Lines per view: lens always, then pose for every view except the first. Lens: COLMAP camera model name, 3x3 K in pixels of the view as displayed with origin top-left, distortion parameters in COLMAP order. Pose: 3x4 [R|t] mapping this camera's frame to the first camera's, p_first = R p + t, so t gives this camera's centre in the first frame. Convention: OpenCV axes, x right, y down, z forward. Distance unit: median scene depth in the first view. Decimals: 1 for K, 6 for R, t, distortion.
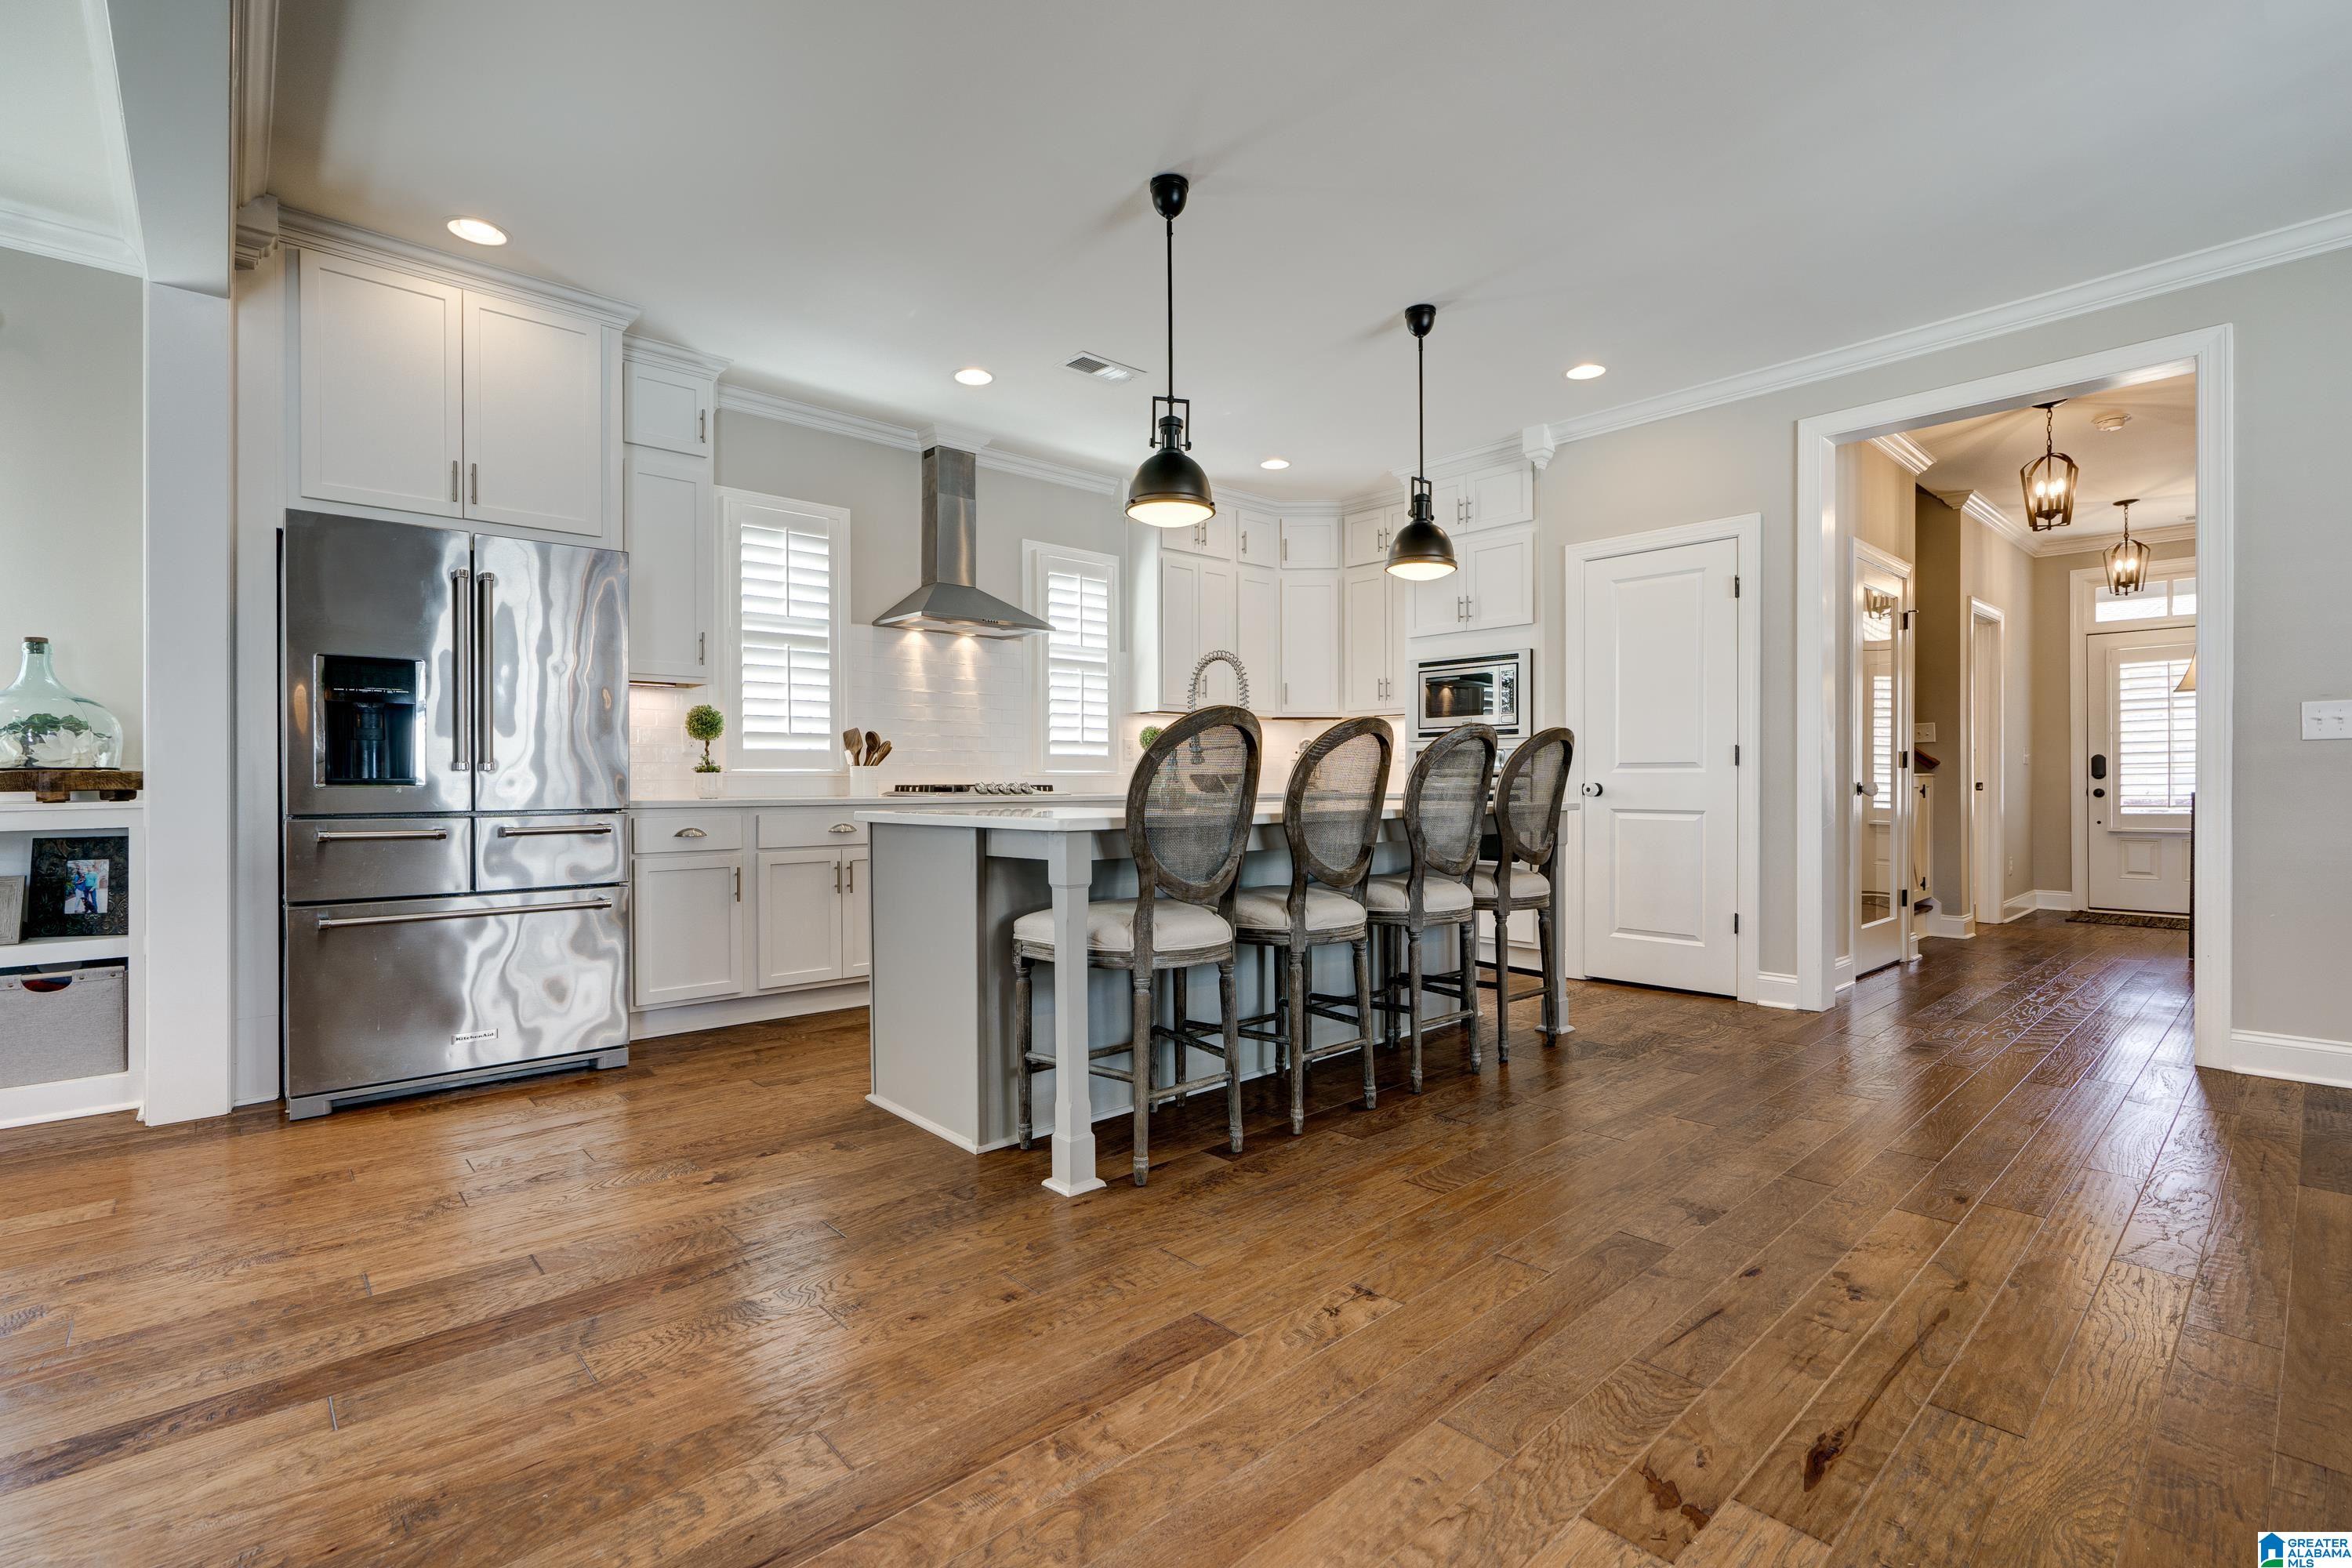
lens RADIAL K [[1069.7, 0, 1212.2], [0, 1069.7, 783.6], [0, 0, 1]] dist [-0.001446, -0.000006]
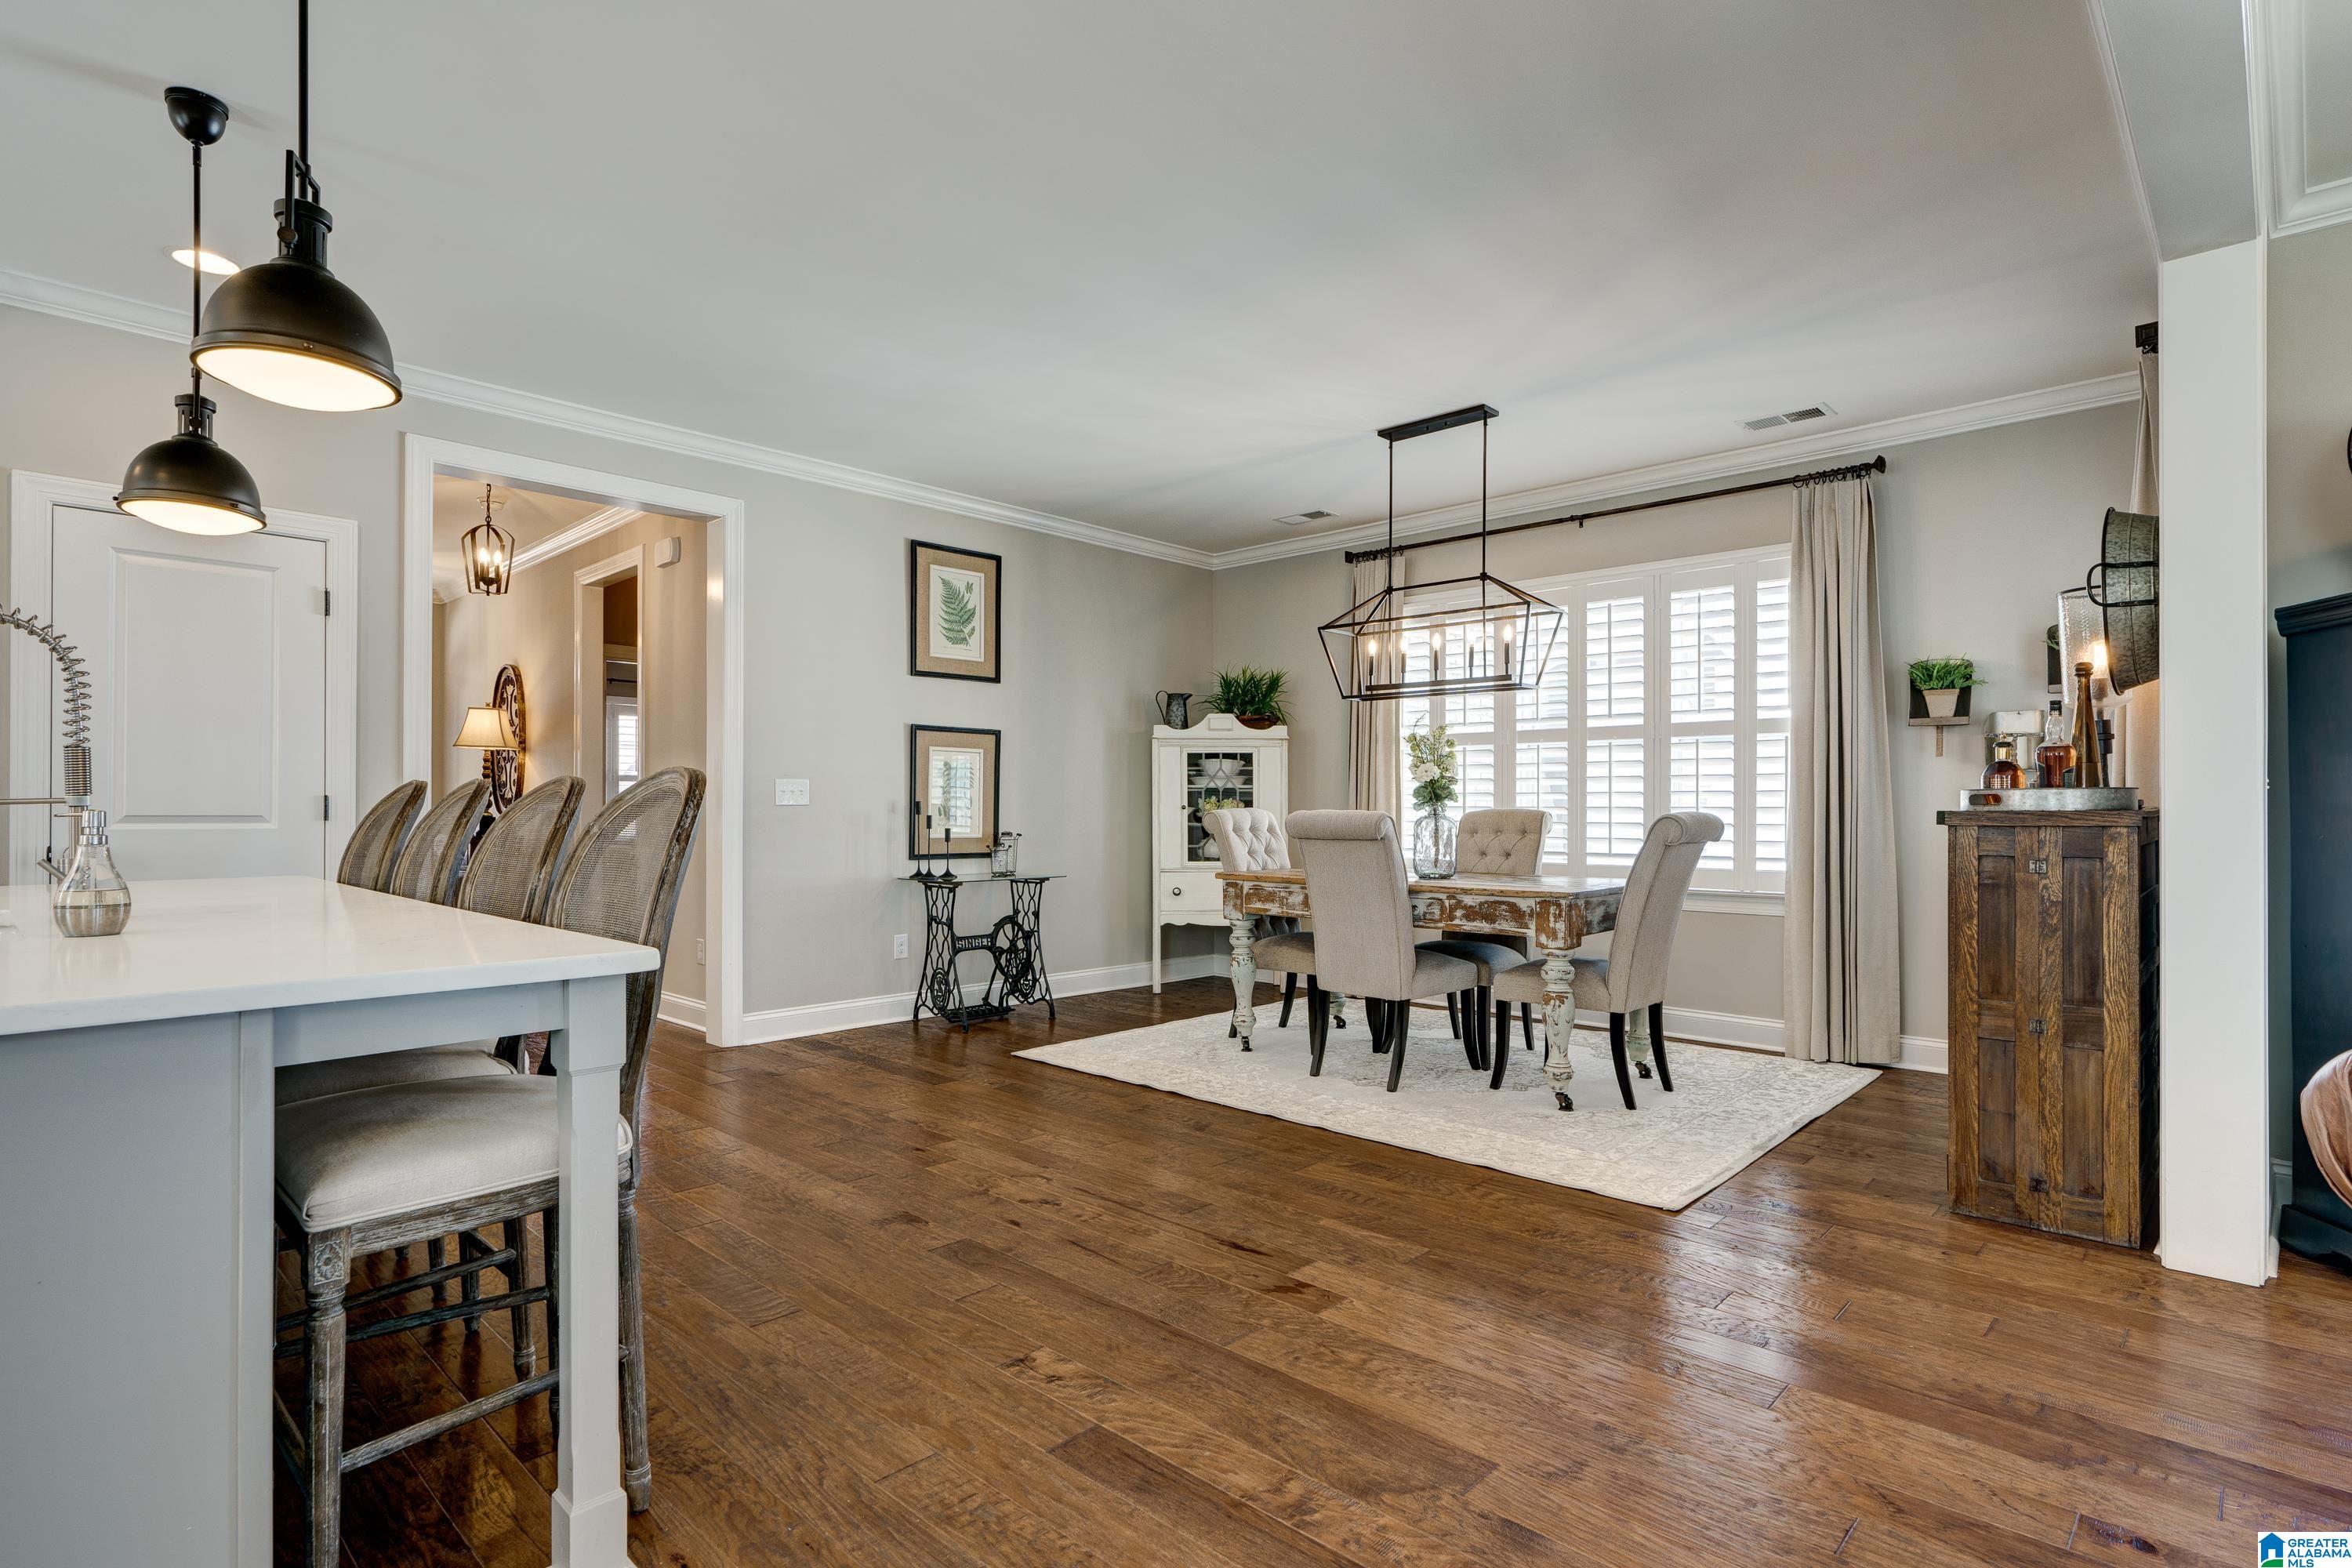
lens RADIAL K [[1159.5, 0, 1180.3], [0, 1159.5, 808.4], [0, 0, 1]] dist [-0.009843, 0.000029]
pose [[-0.045225, 0.002476, 0.998974, -0.373674], [0.001092, 0.999996, -0.002429, -0.020881], [-0.998976, 0.000981, -0.045228, 0.341950]]
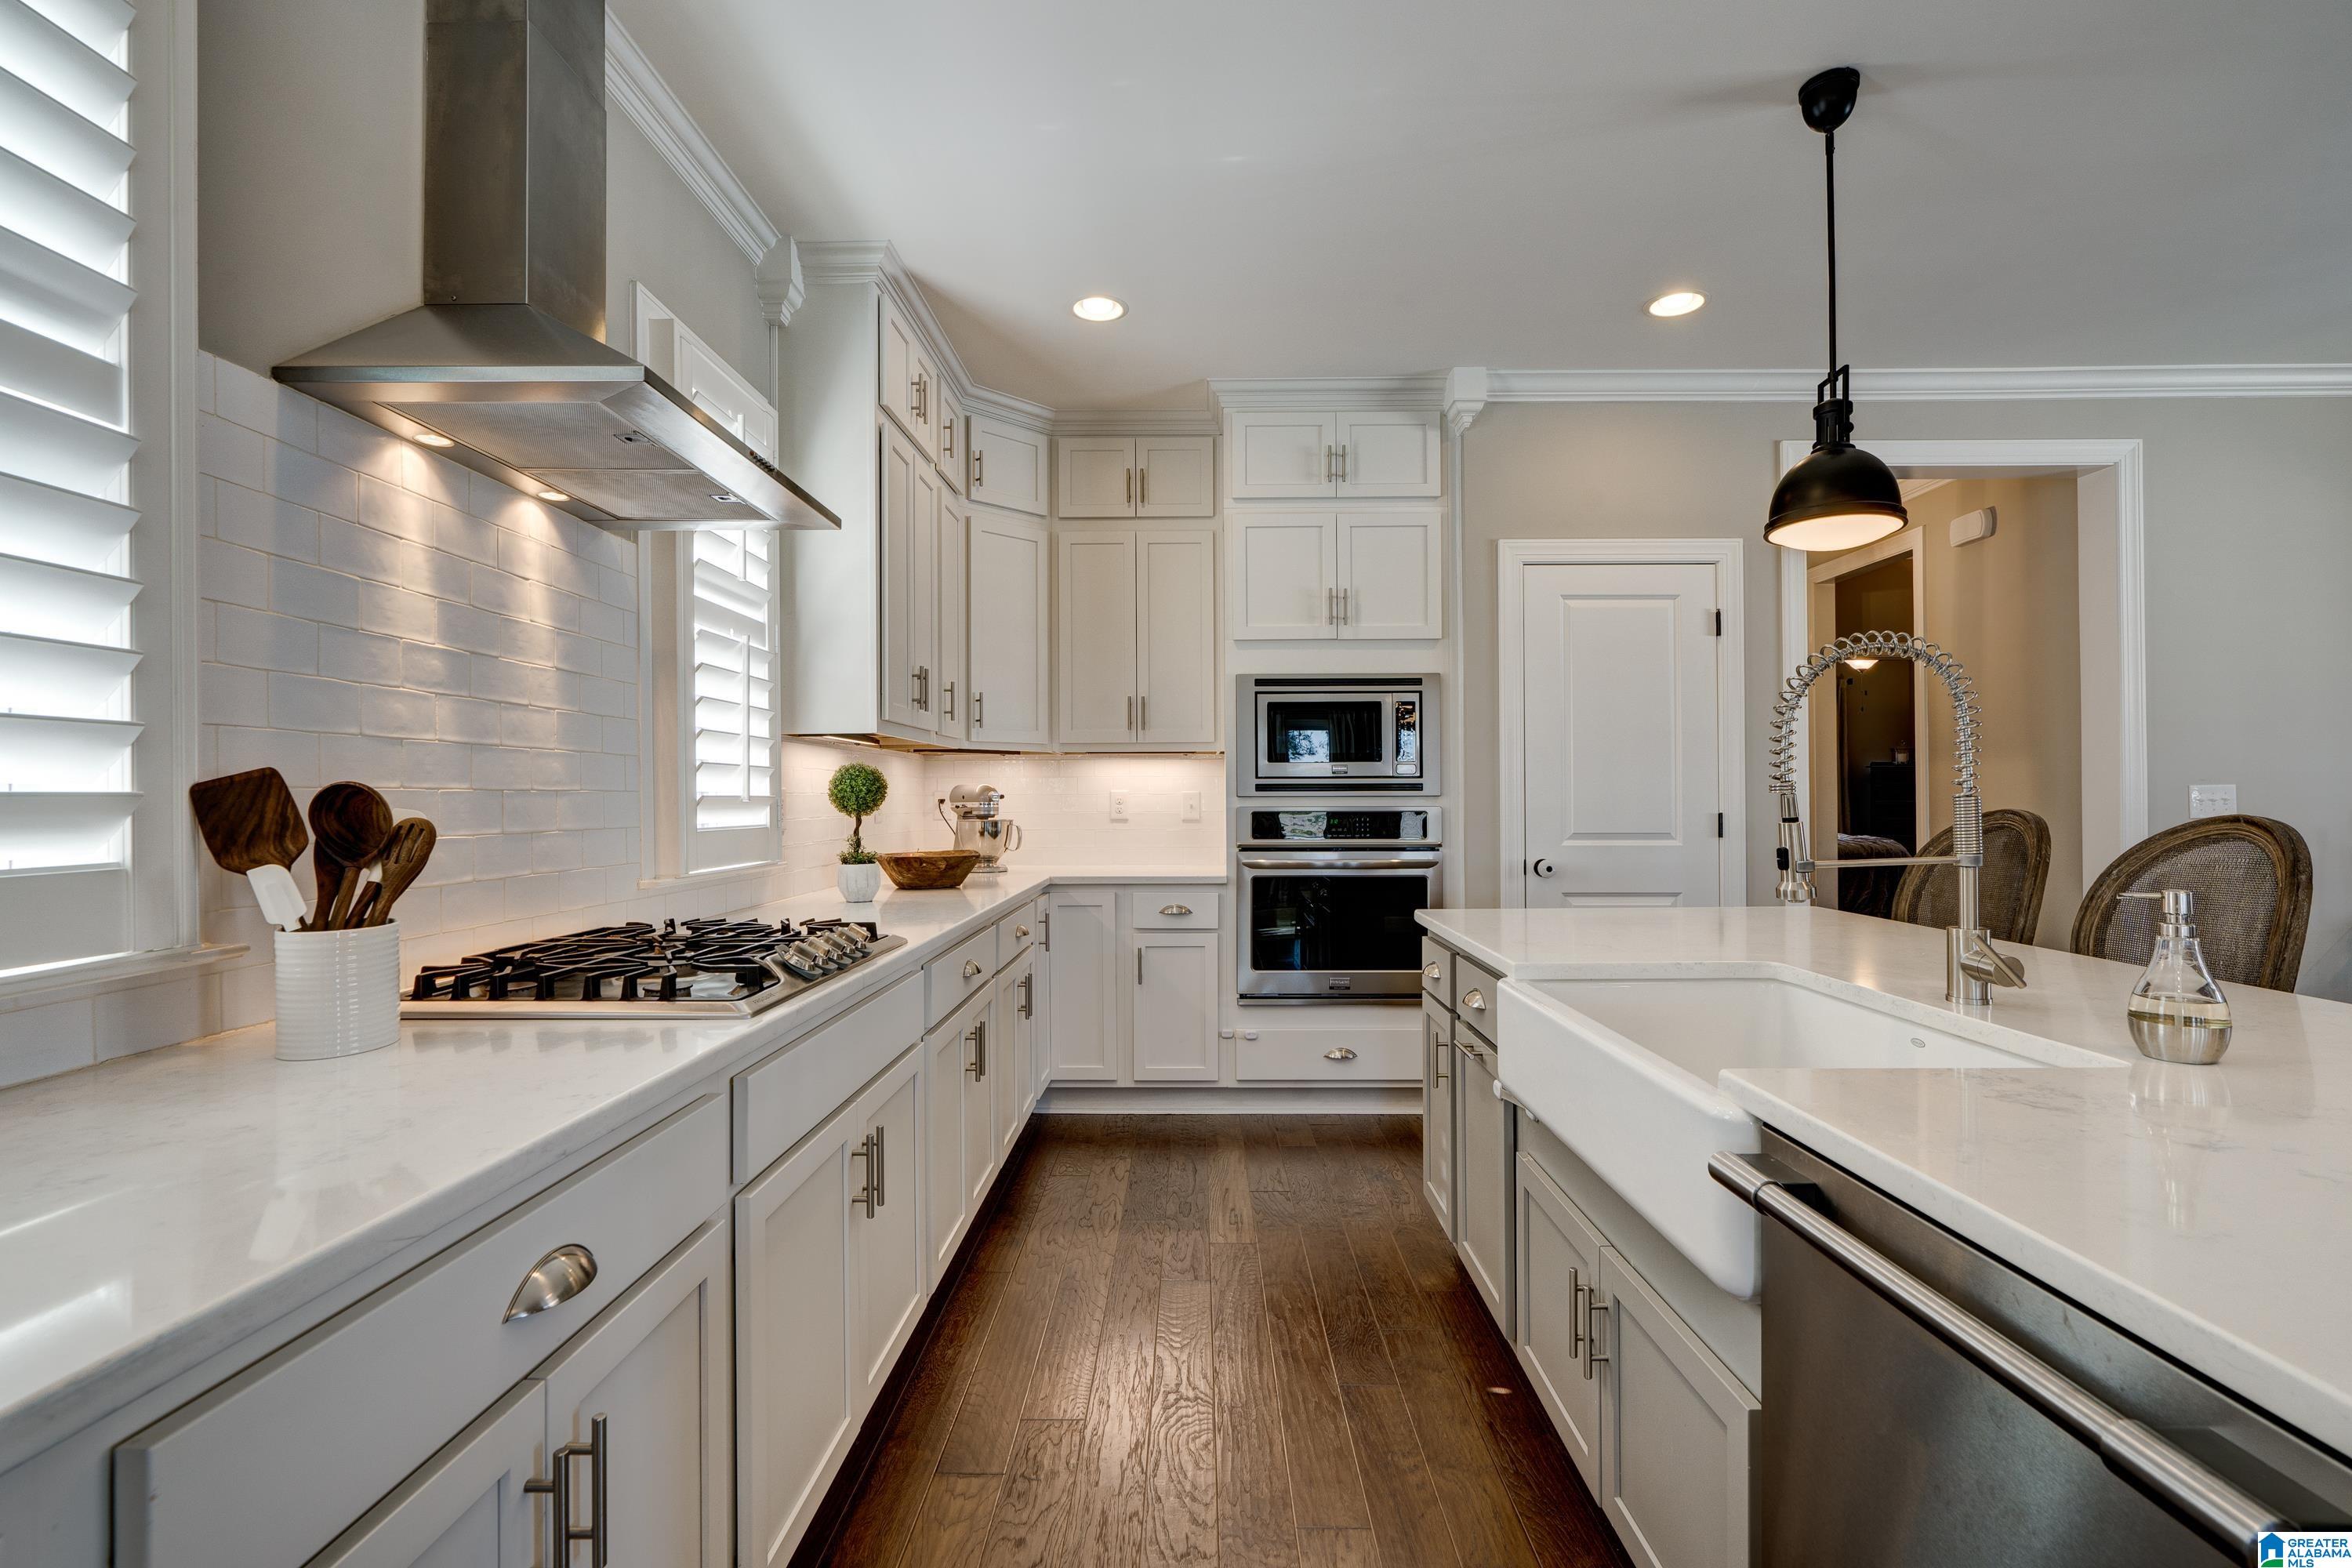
lens RADIAL K [[1045.0, 0, 1176.0], [0, 1045.0, 784.0], [0, 0, 1]] dist [0.000478, 0.000242]
pose [[0.696579, 0.008787, 0.717426, -0.342154], [0.003529, 0.999871, -0.015672, -0.042024], [-0.717472, 0.013449, 0.696458, 0.652070]]
